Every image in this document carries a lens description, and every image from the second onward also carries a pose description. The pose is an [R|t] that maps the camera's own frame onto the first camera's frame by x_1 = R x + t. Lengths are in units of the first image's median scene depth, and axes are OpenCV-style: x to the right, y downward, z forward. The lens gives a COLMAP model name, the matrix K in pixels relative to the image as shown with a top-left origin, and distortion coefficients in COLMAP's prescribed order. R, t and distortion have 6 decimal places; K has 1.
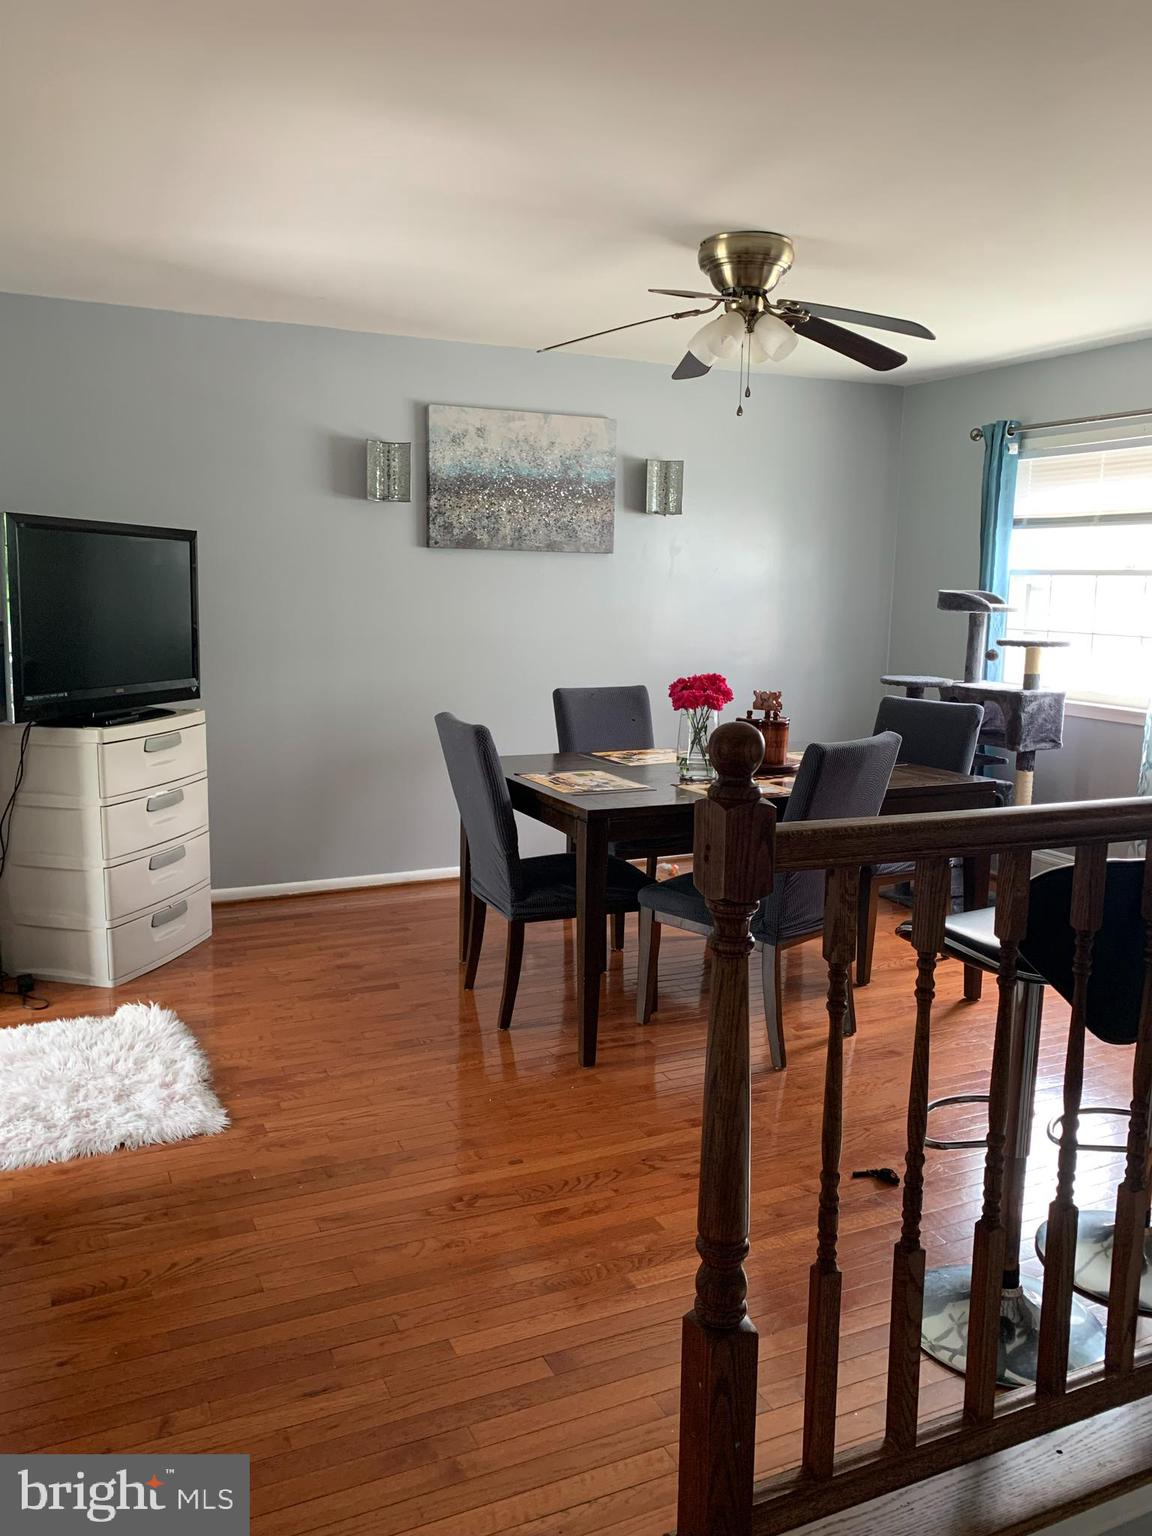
lens RADIAL K [[1180.6, 0, 576.5], [0, 1180.6, 770.9], [0, 0, 1]] dist [0.029539, -0.048523]
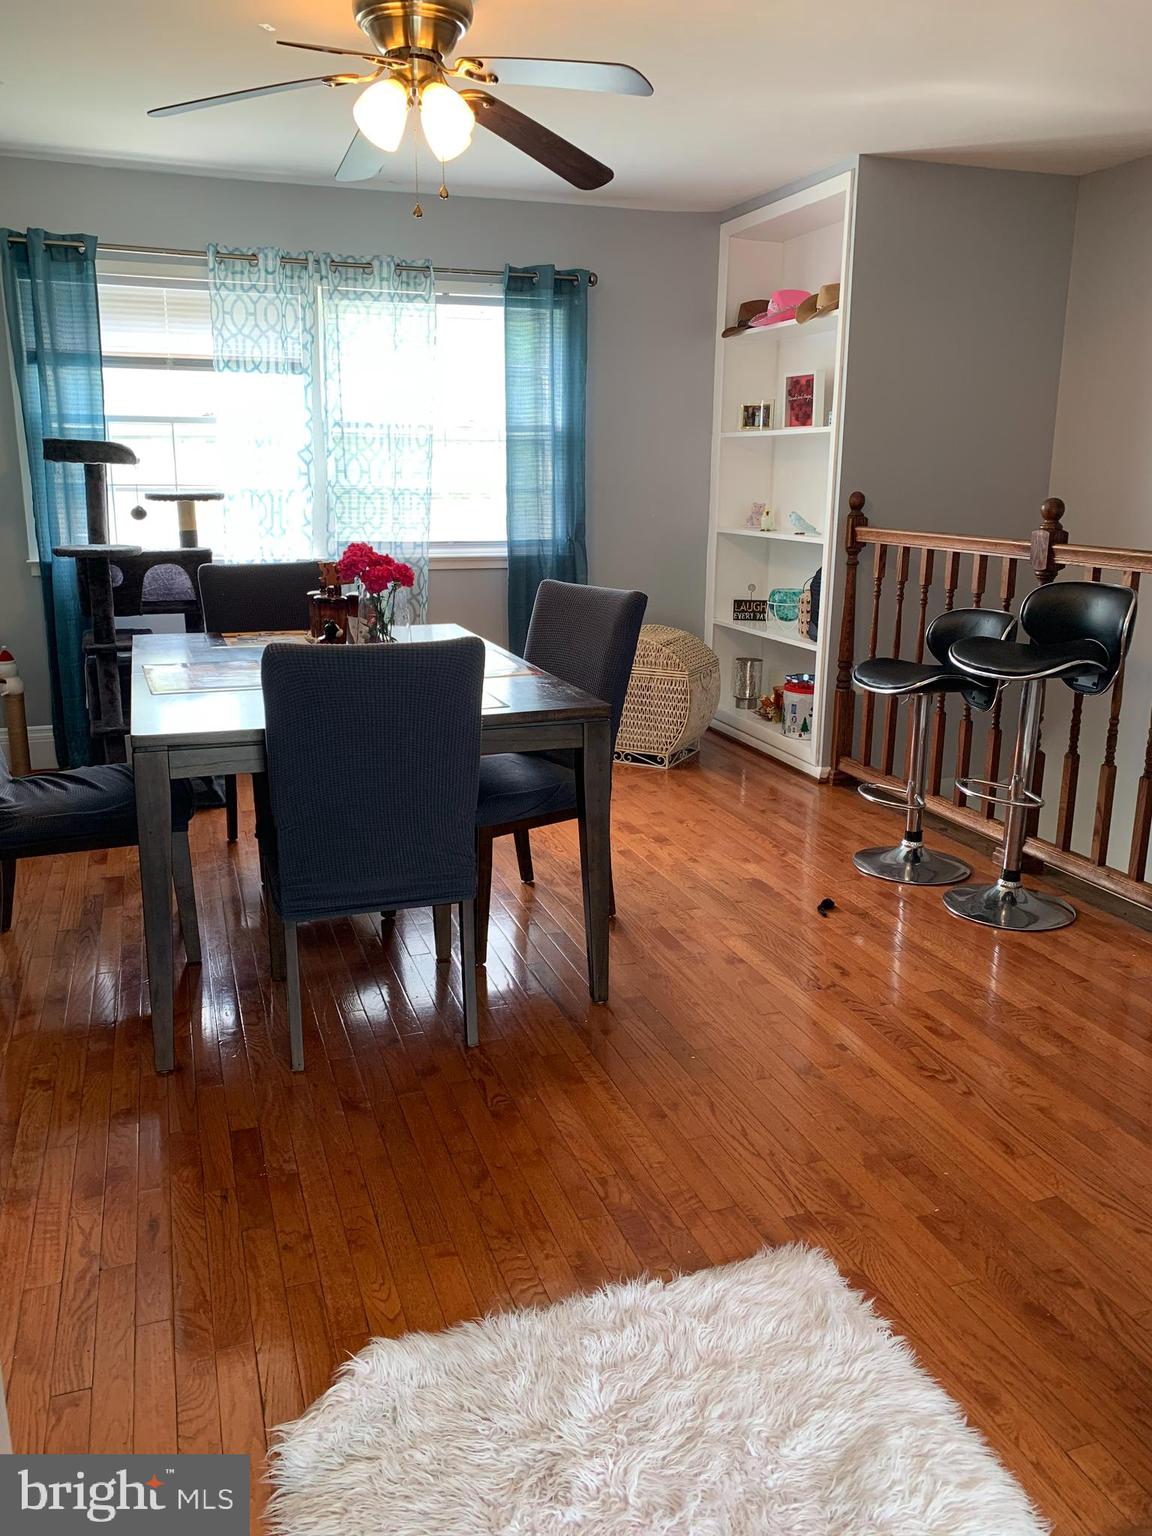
lens RADIAL K [[1180.6, 0, 576.2], [0, 1180.6, 760.7], [0, 0, 1]] dist [0.029539, -0.048523]
pose [[0.073113, -0.253417, 0.964590, -0.545581], [0.137836, 0.960465, 0.241885, -0.092386], [-0.987753, 0.115270, 0.105153, 0.628672]]
